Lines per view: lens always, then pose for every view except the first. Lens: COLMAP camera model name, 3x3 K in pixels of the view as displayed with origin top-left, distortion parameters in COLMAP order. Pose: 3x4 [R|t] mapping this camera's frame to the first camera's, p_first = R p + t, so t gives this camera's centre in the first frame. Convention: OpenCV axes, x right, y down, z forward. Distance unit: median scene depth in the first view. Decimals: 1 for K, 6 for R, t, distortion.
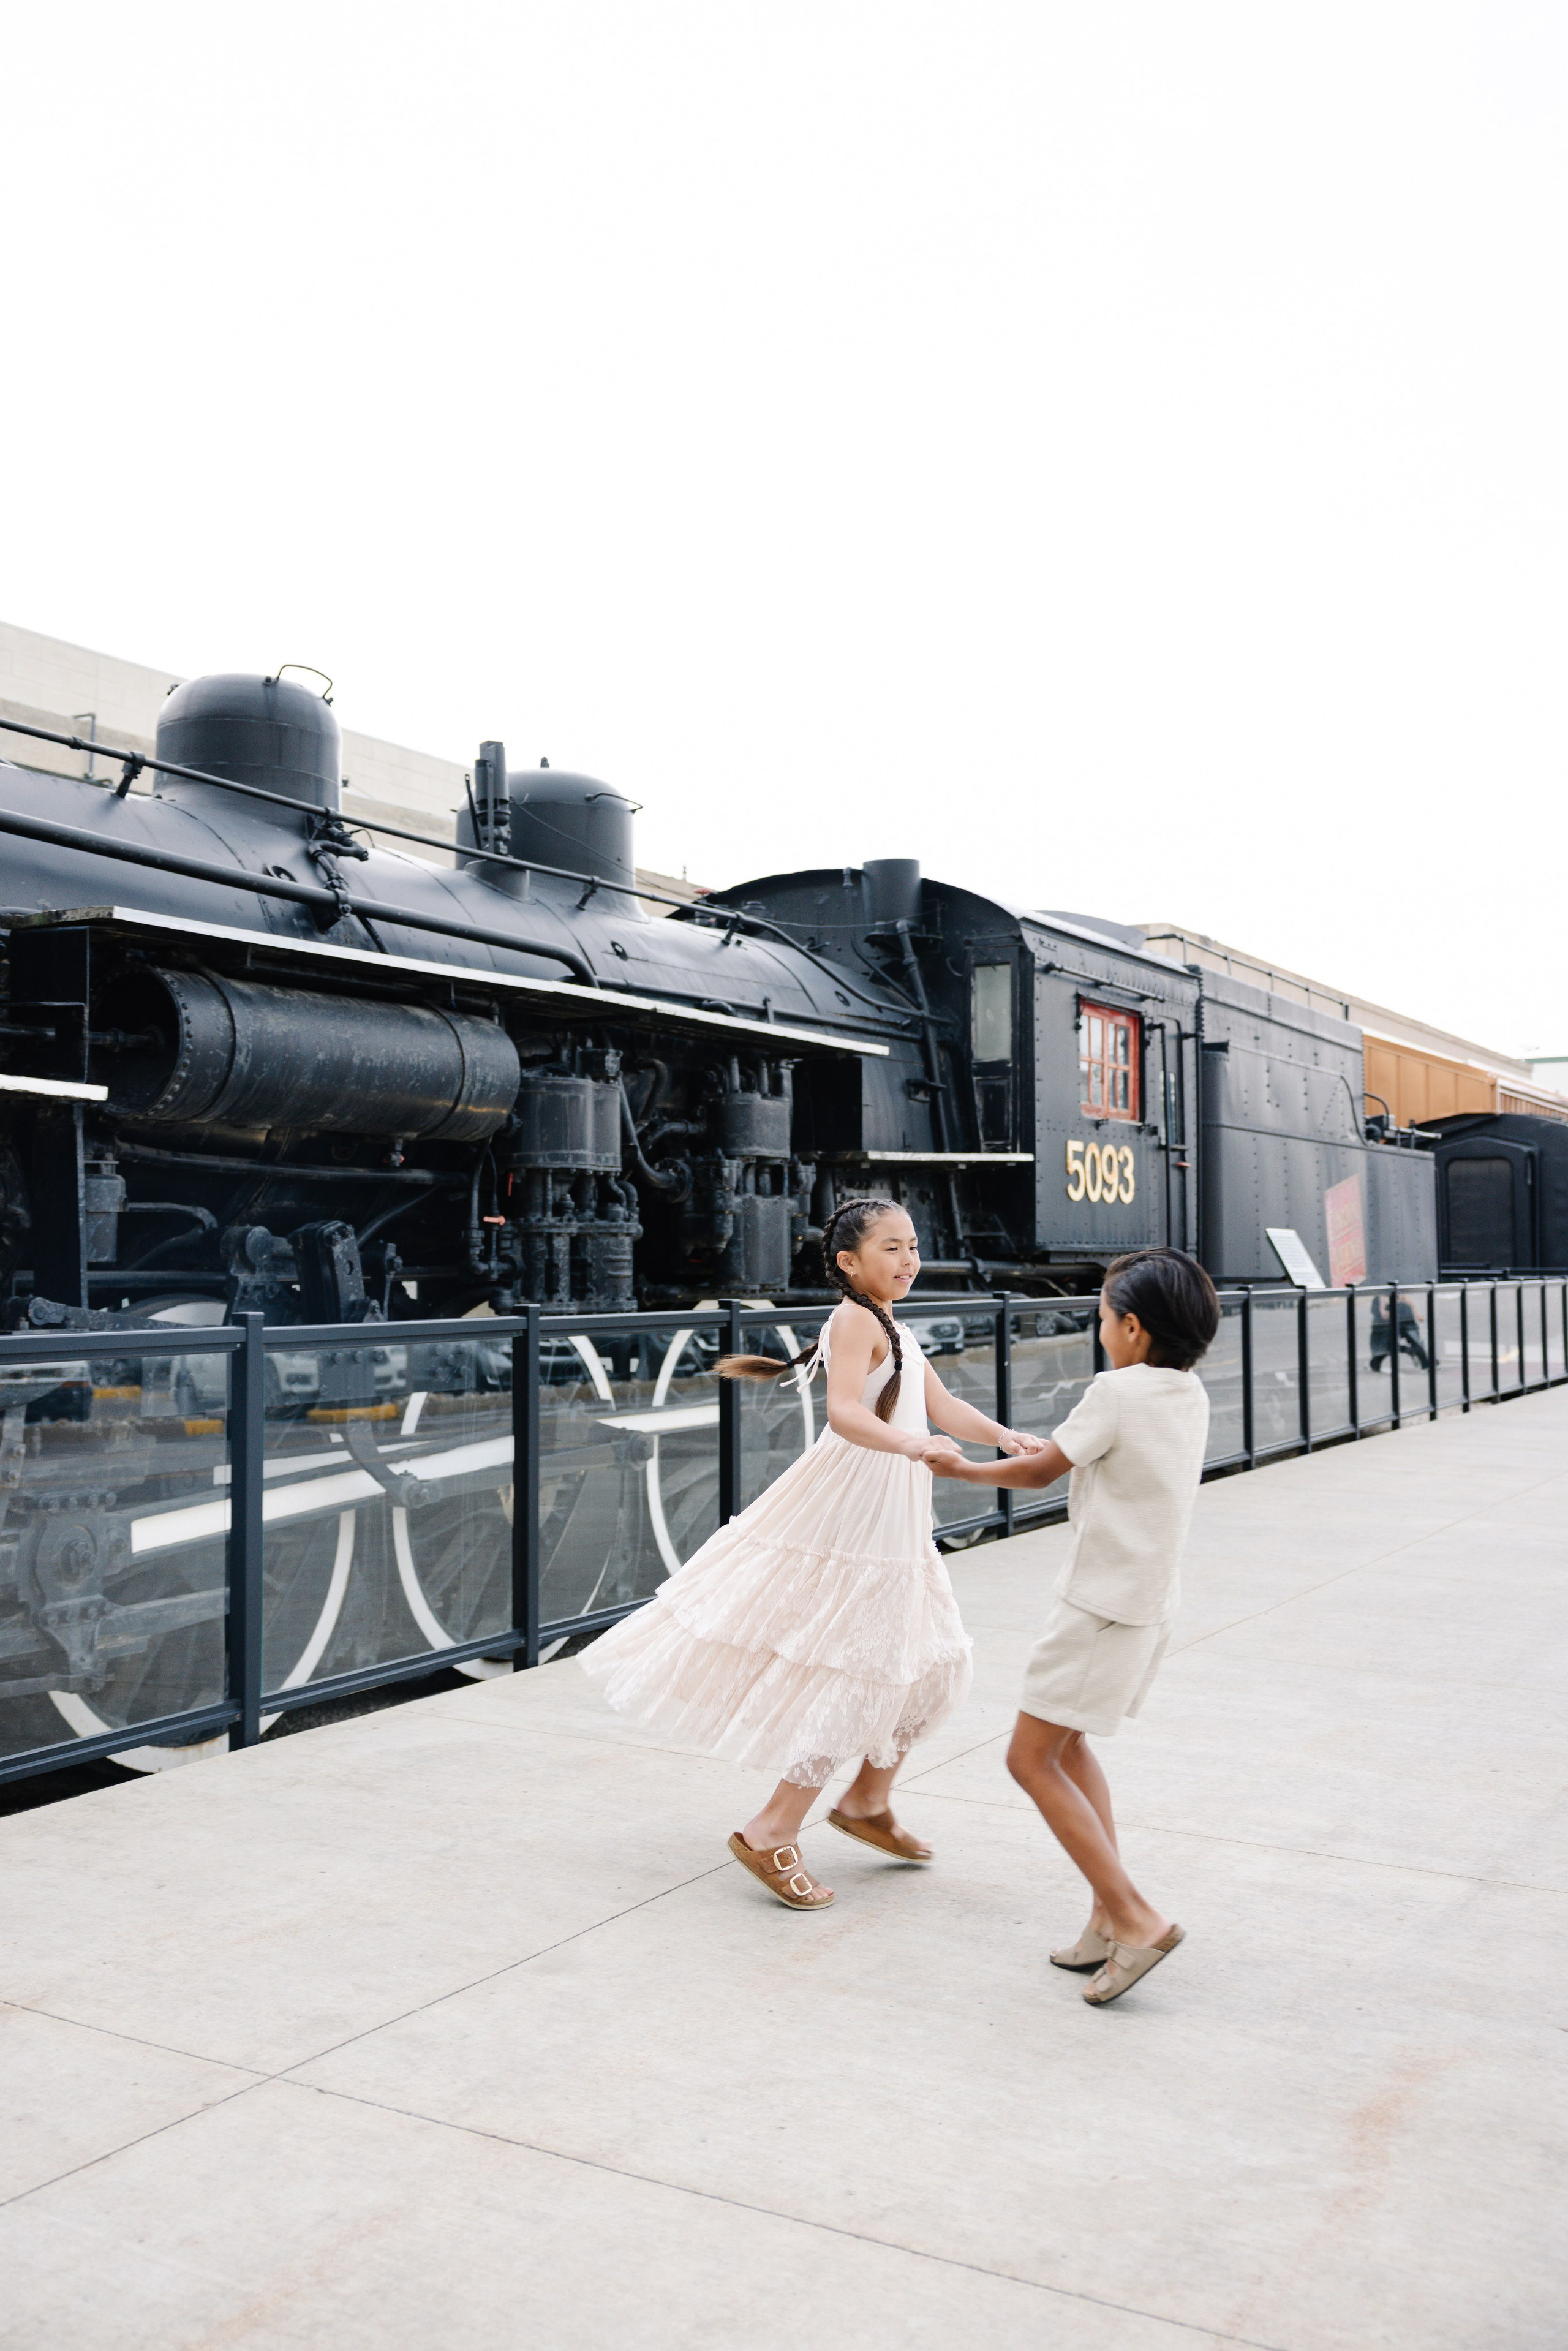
lens RADIAL K [[3244.7, 0, 784.0], [0, 3244.7, 1175.5], [0, 0, 1]] dist [-0.007113, -0.009565]
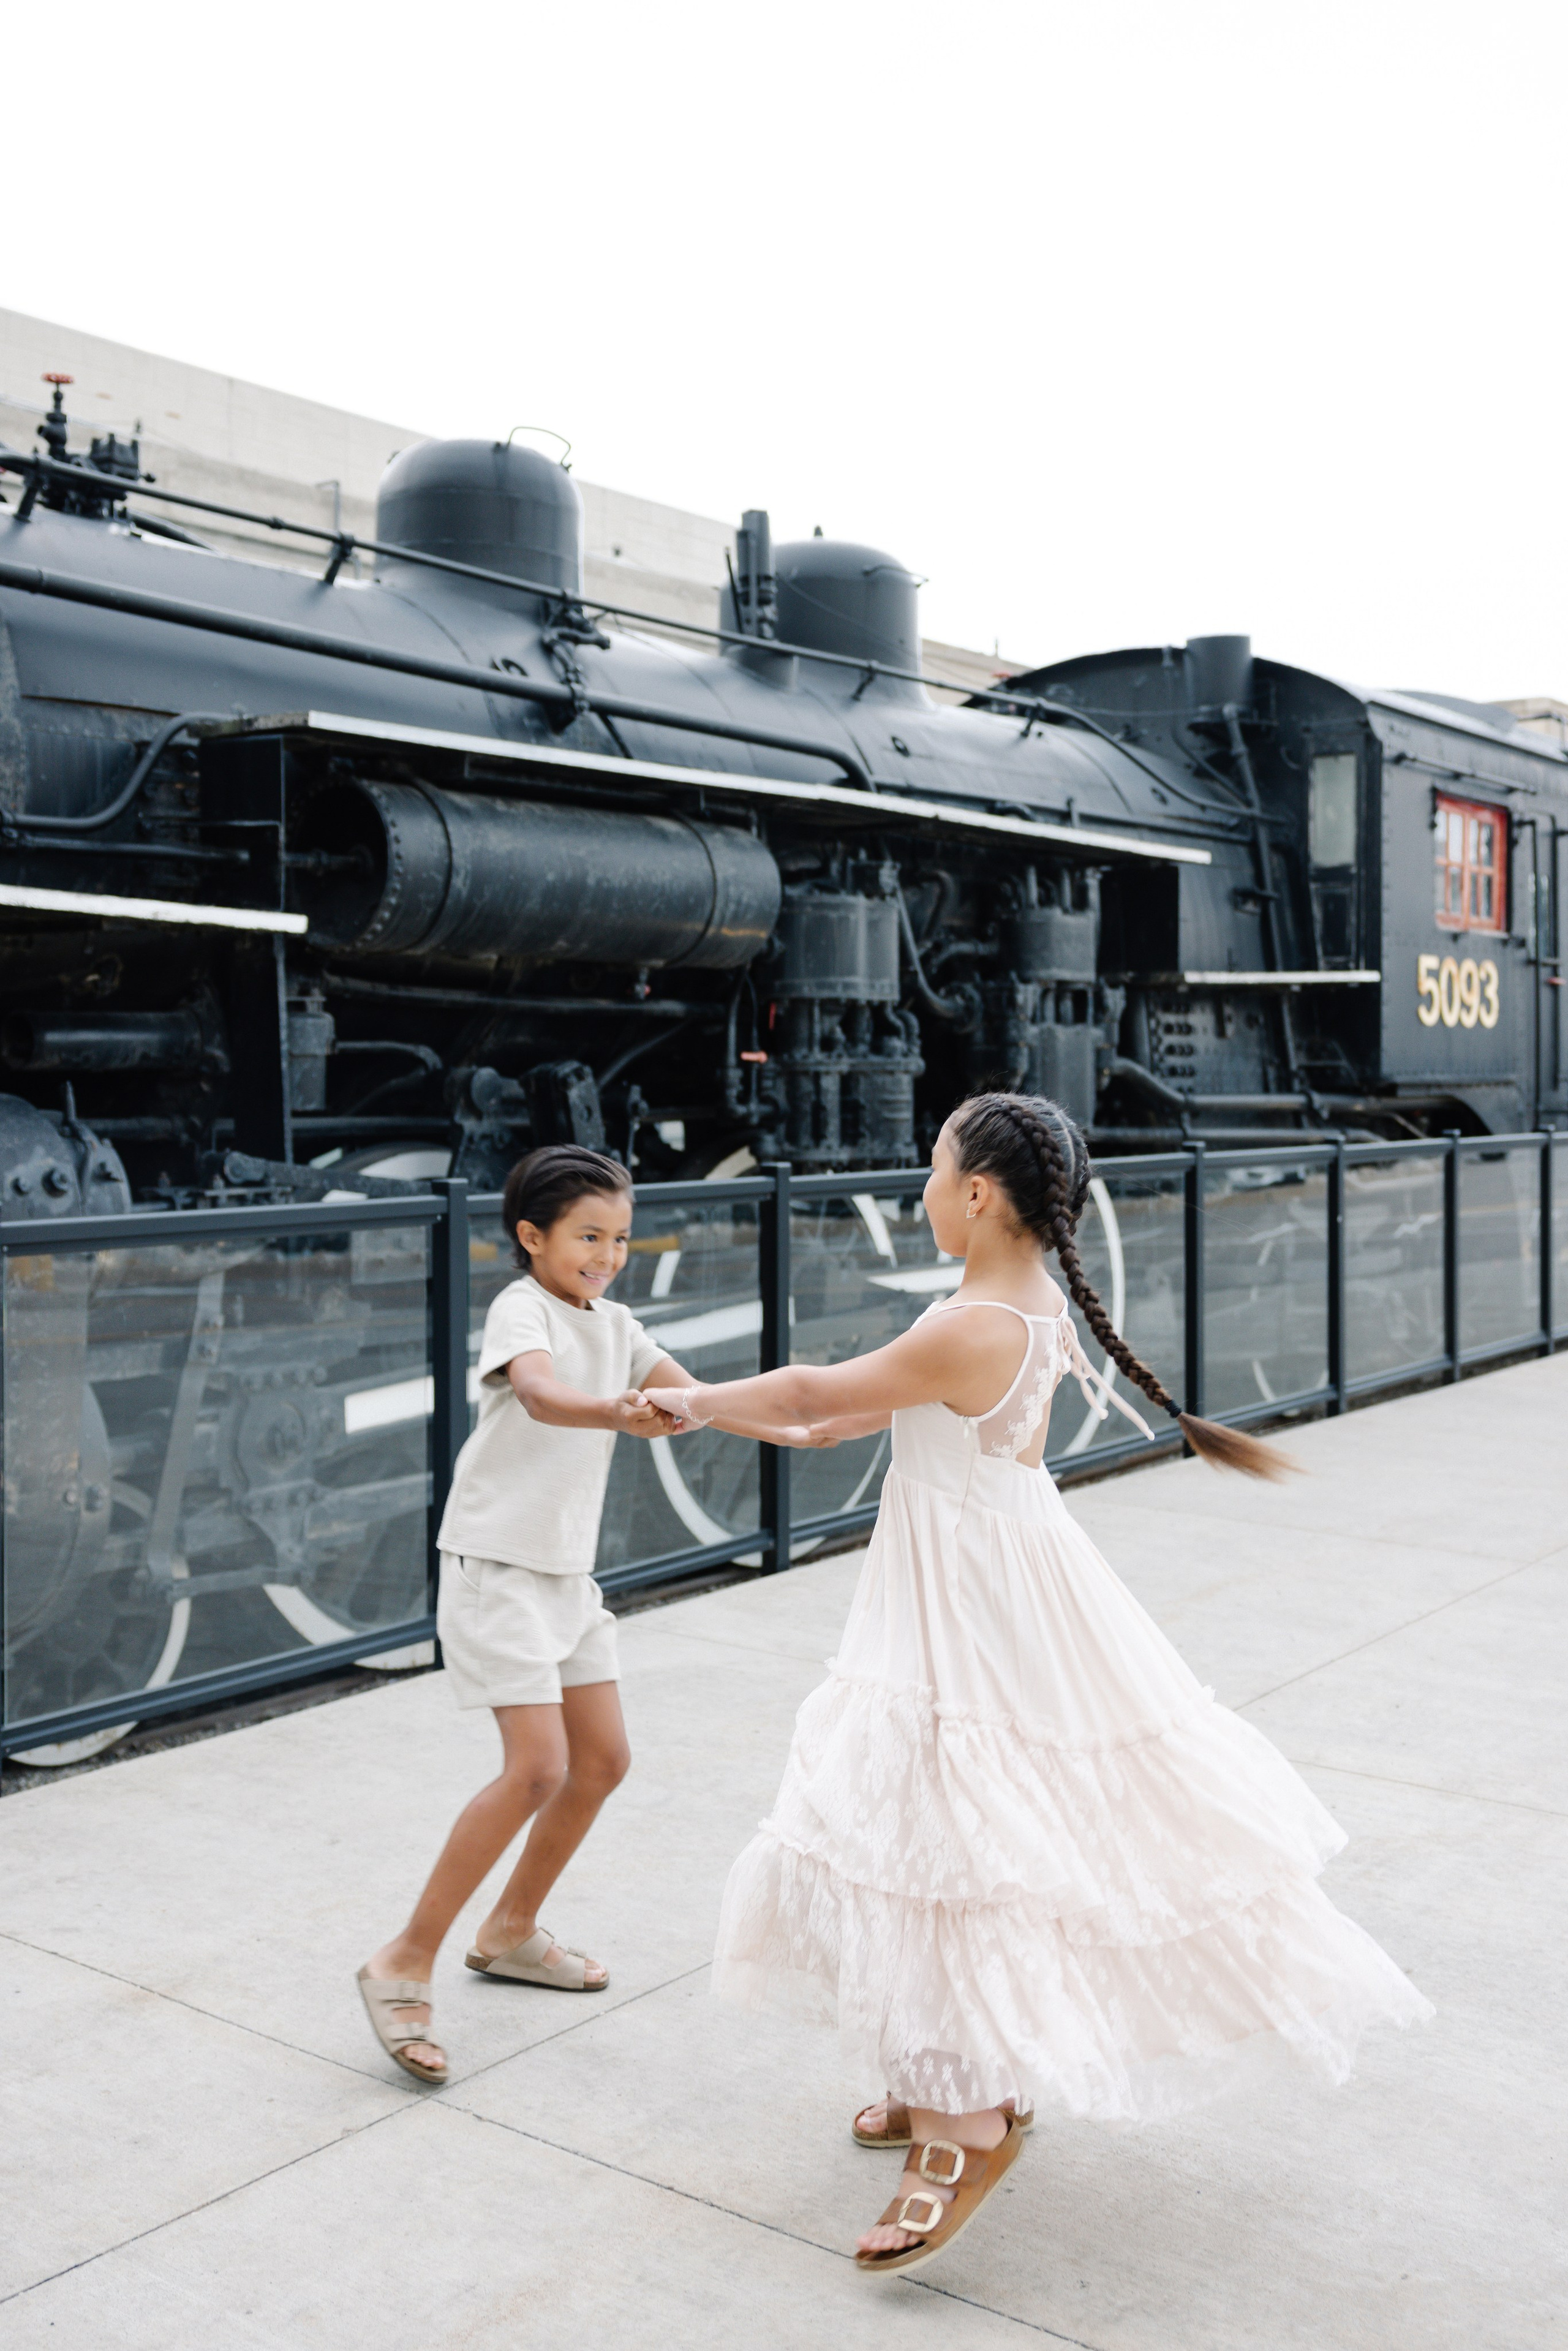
lens RADIAL K [[3244.7, 0, 784.0], [0, 3244.7, 1175.5], [0, 0, 1]] dist [-0.007113, -0.009565]
pose [[0.992037, 0.007008, -0.125752, 0.030754], [0.003310, 0.996655, 0.081661, -0.026413], [0.125904, -0.081427, 0.988695, 0.120762]]
